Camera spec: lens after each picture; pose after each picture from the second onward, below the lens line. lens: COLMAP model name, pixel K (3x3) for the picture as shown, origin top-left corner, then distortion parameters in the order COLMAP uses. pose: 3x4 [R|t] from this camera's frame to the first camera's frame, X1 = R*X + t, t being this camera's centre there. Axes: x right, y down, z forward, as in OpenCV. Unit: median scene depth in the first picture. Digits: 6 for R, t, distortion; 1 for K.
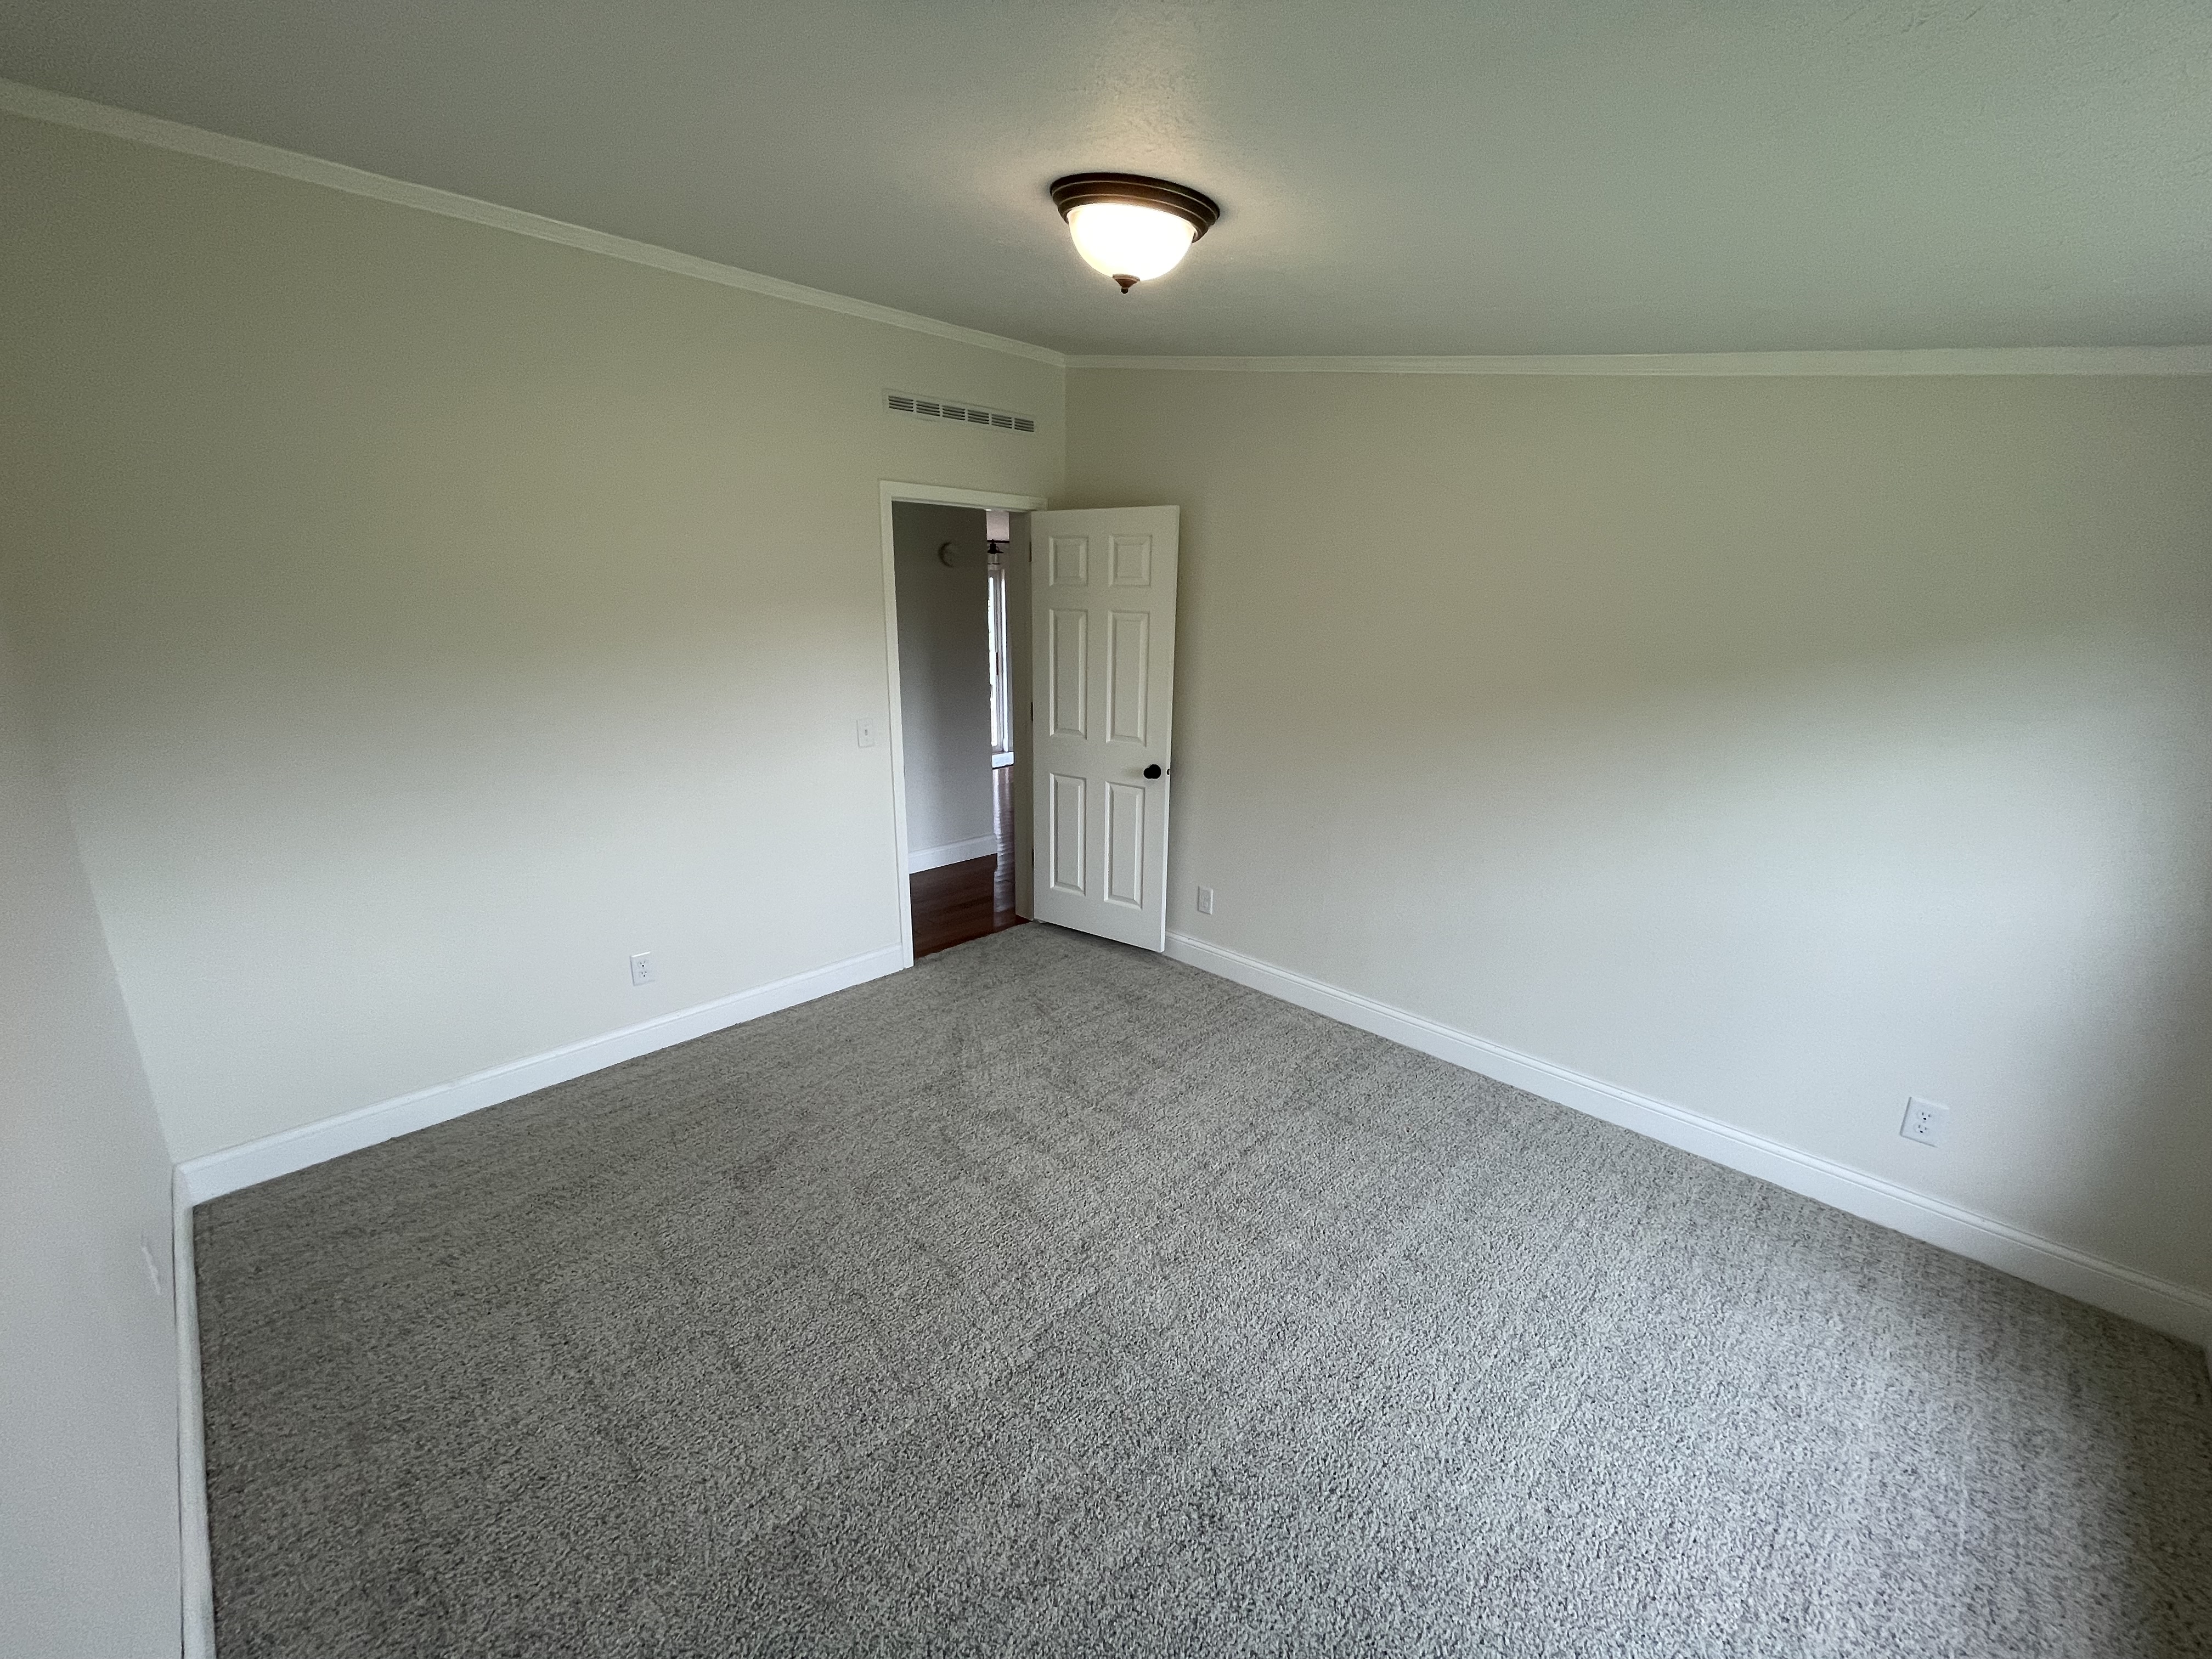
lens RADIAL K [[889.7, 0, 1104.4], [0, 889.7, 823.2], [0, 0, 1]] dist [0.003067, -0.000184]
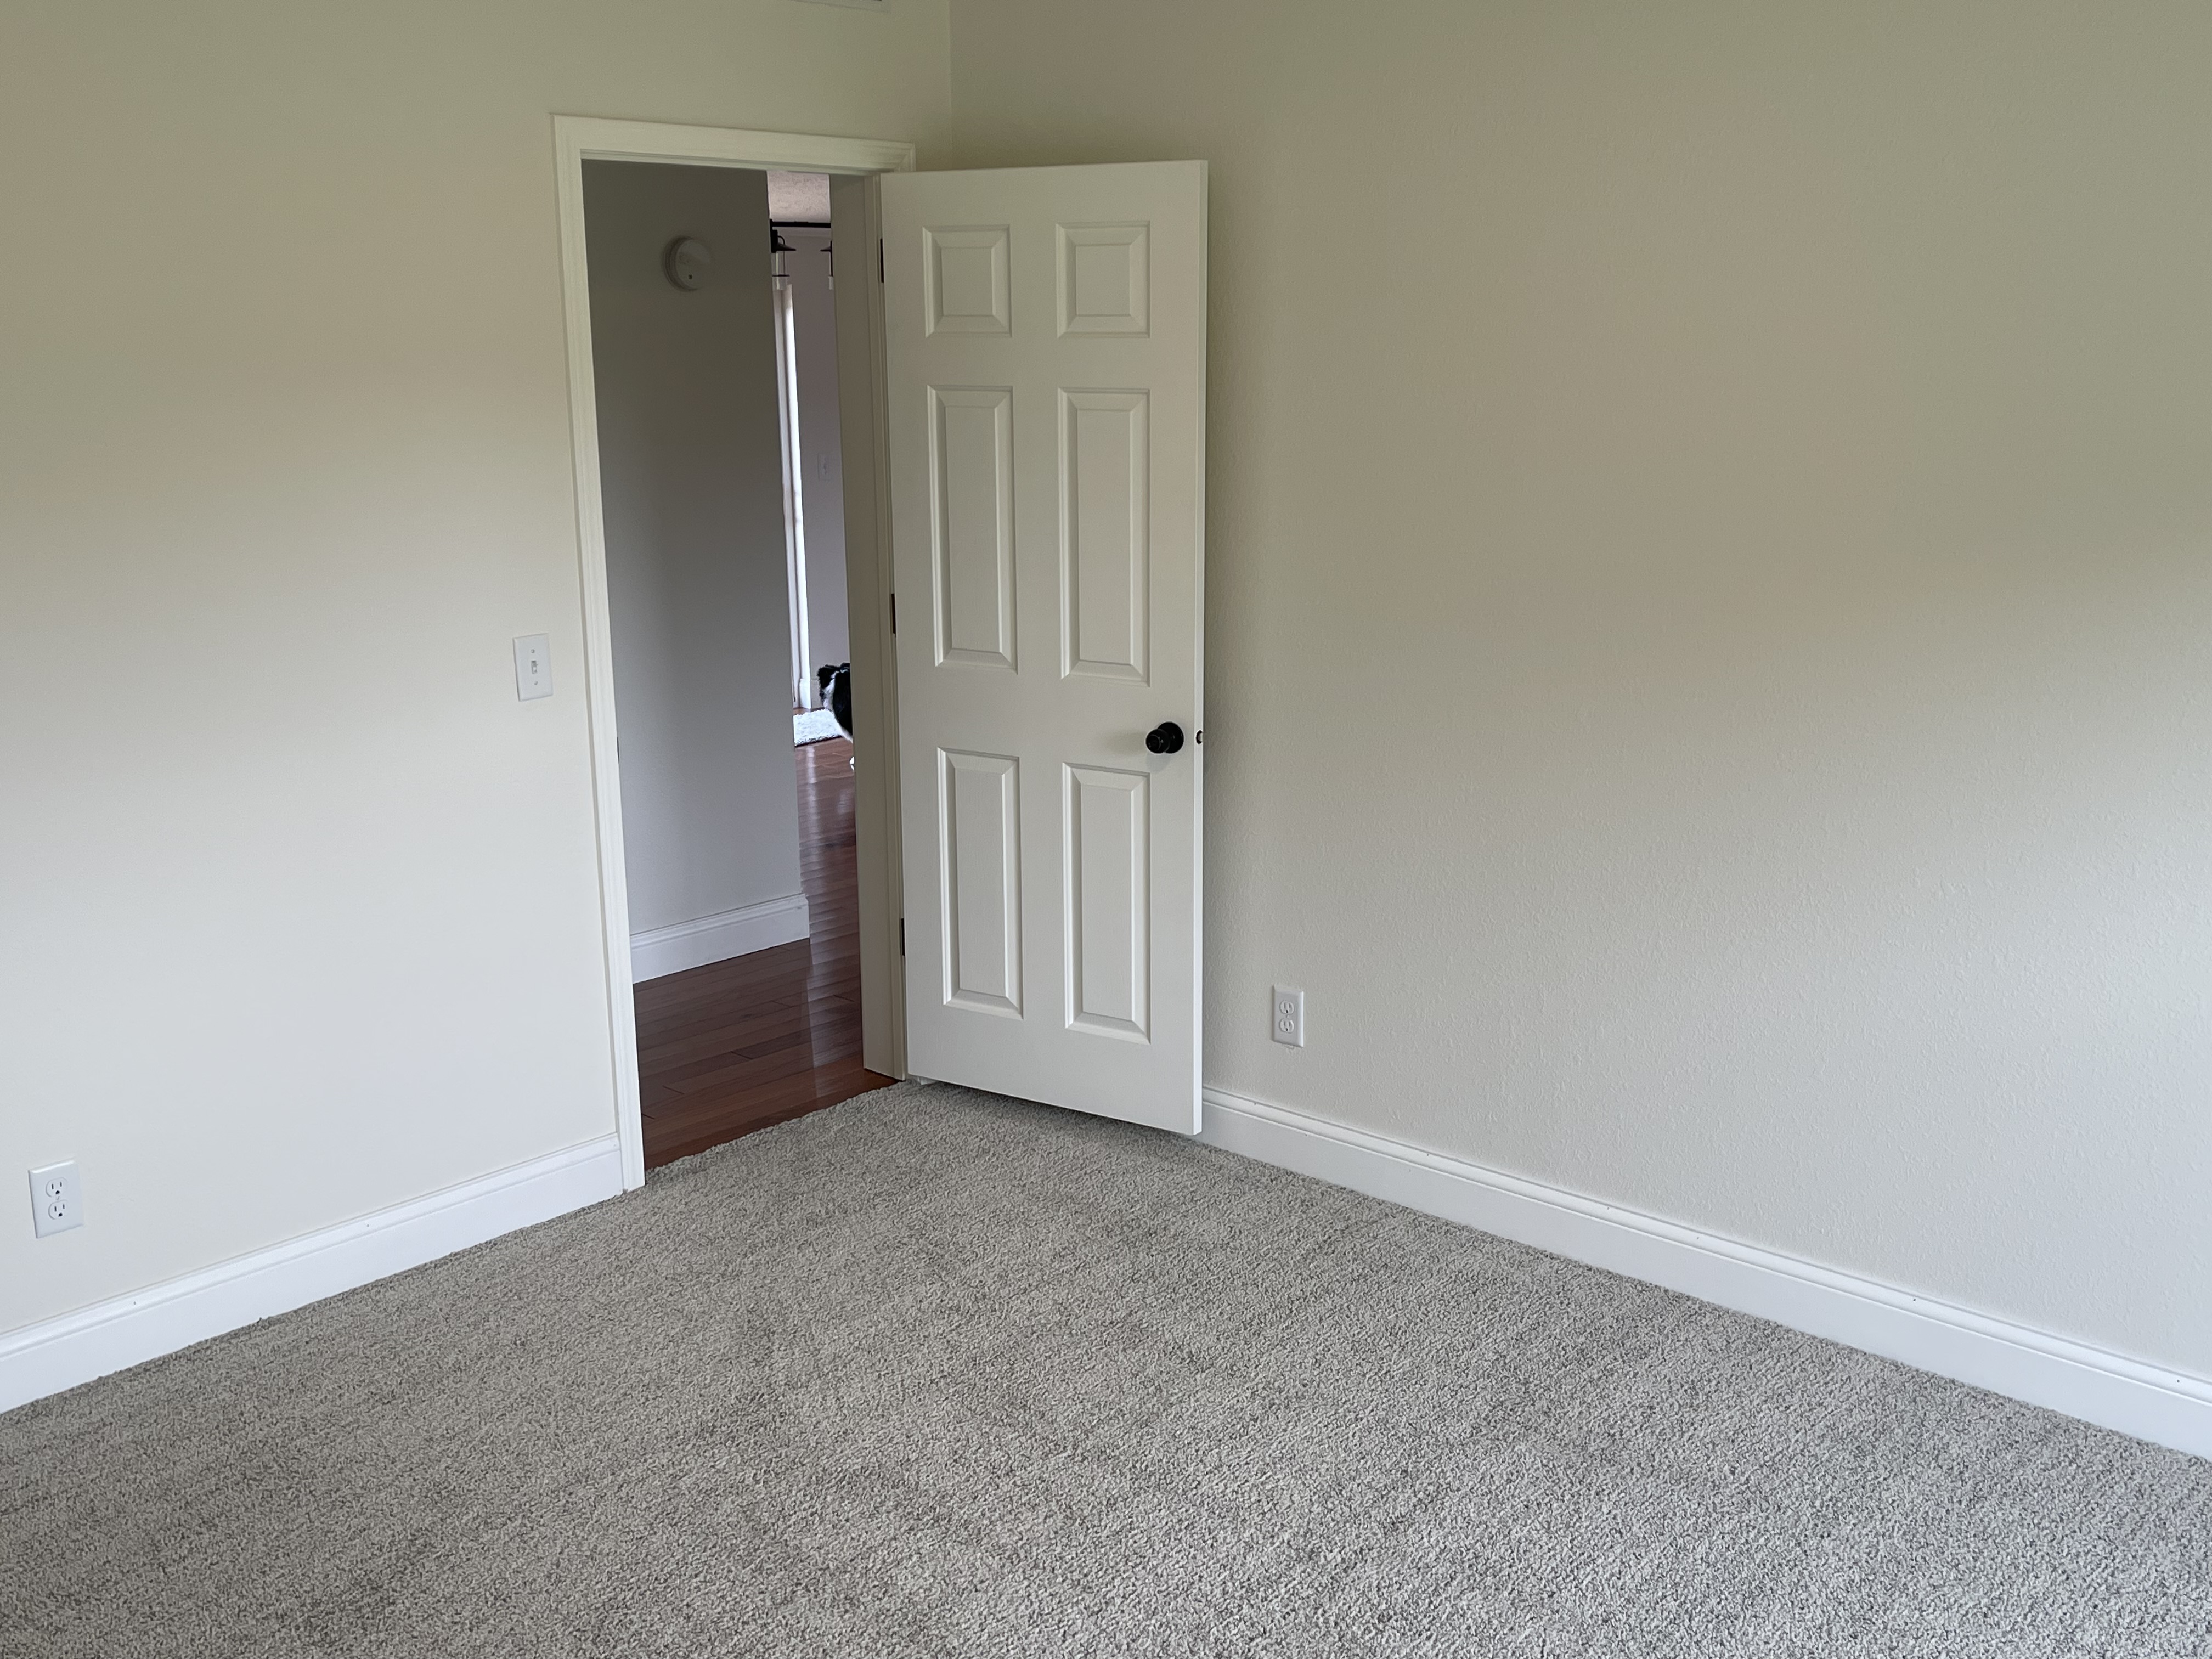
lens RADIAL K [[2169.8, 0, 1103.0], [0, 2169.8, 838.3], [0, 0, 1]] dist [0.044304, 0.000000]
pose [[0.998950, -0.027864, 0.036355, -0.022554], [0.028561, 0.999415, -0.018797, 0.015635], [-0.035810, 0.019816, 0.999162, -0.128759]]
